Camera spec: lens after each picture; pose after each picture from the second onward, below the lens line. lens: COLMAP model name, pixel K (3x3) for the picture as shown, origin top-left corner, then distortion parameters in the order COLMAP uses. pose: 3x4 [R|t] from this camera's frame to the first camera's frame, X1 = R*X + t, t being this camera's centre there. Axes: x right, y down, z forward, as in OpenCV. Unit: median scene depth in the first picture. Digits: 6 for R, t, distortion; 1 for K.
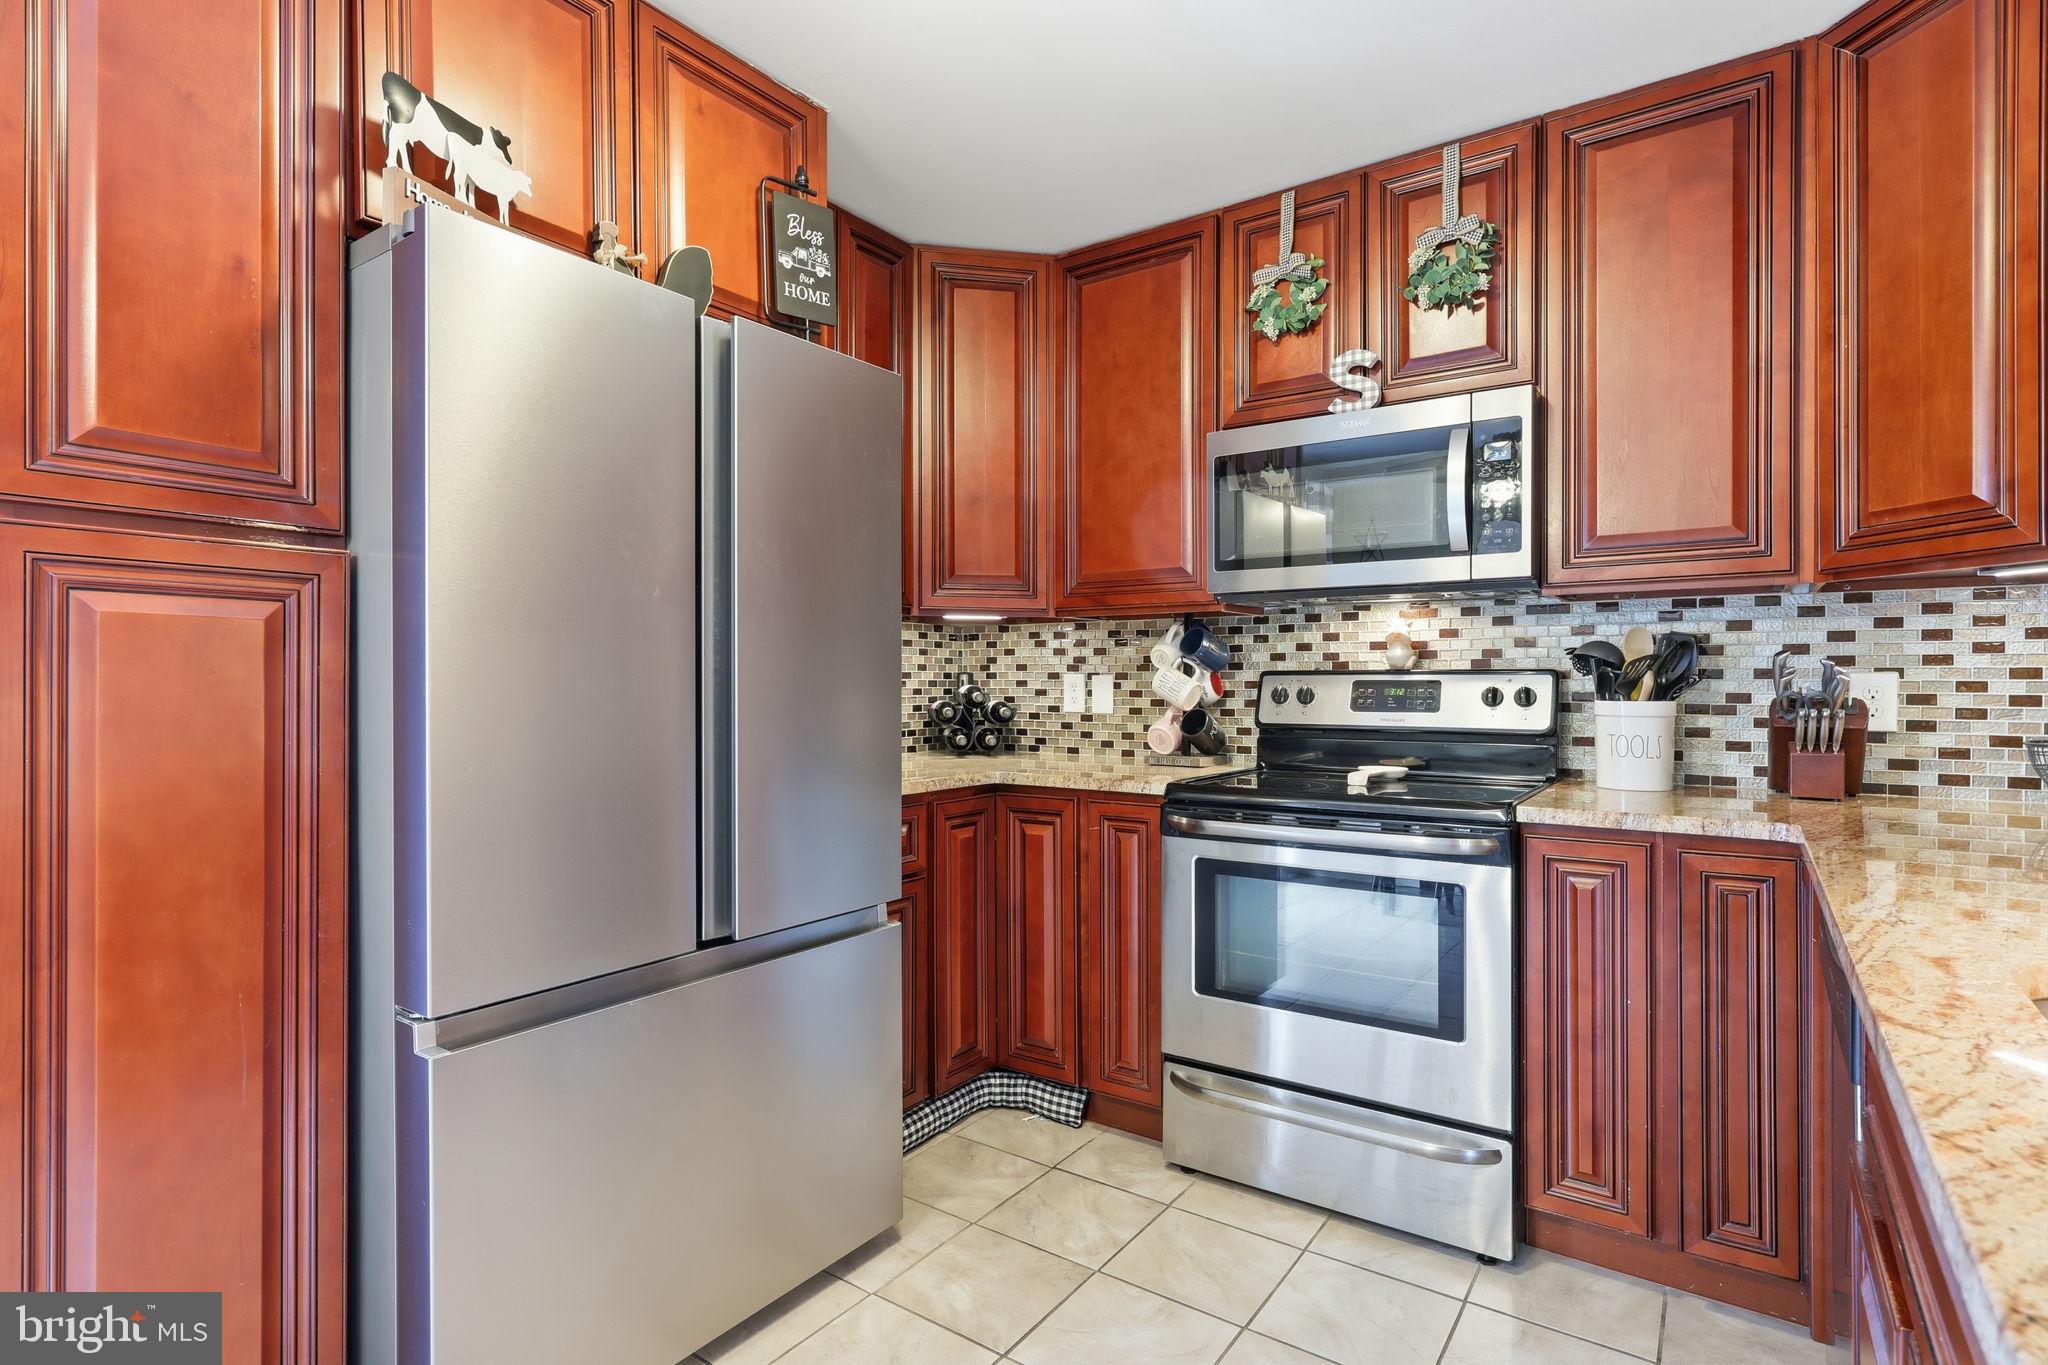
lens RADIAL K [[1010.2, 0, 1024.0], [0, 1010.2, 682.5], [0, 0, 1]] dist [0.000243, 0.000605]
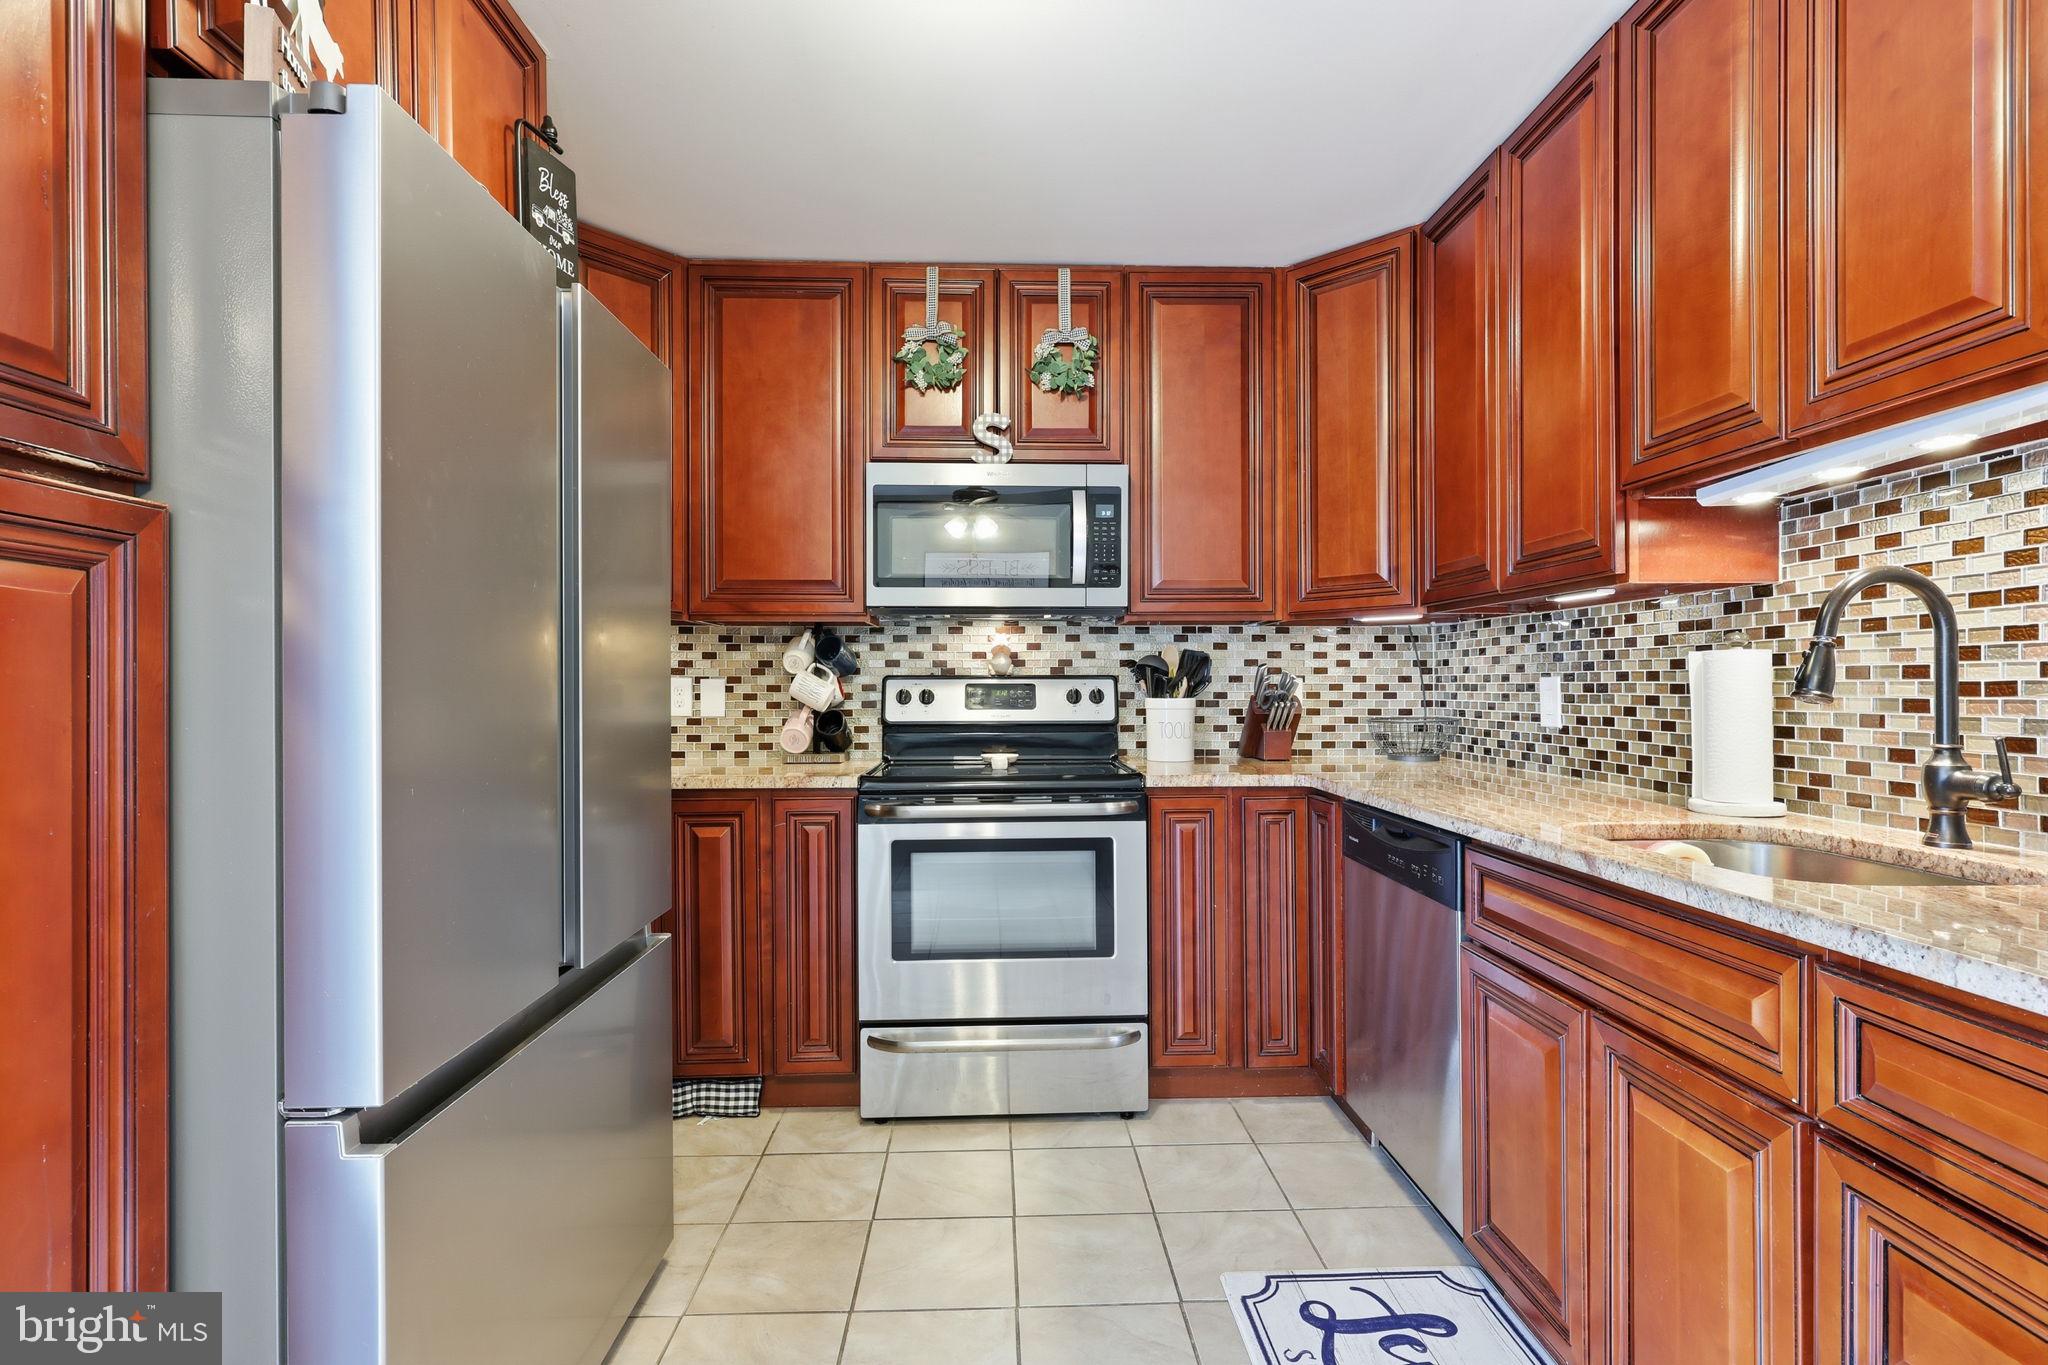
lens RADIAL K [[968.7, 0, 1024.0], [0, 968.7, 682.5], [0, 0, 1]] dist [0.002434, 0.000557]
pose [[0.798164, 0.000150, 0.602440, -0.346622], [0.002438, 0.999991, -0.003478, 0.000621], [-0.602435, 0.004245, 0.798157, 0.043525]]
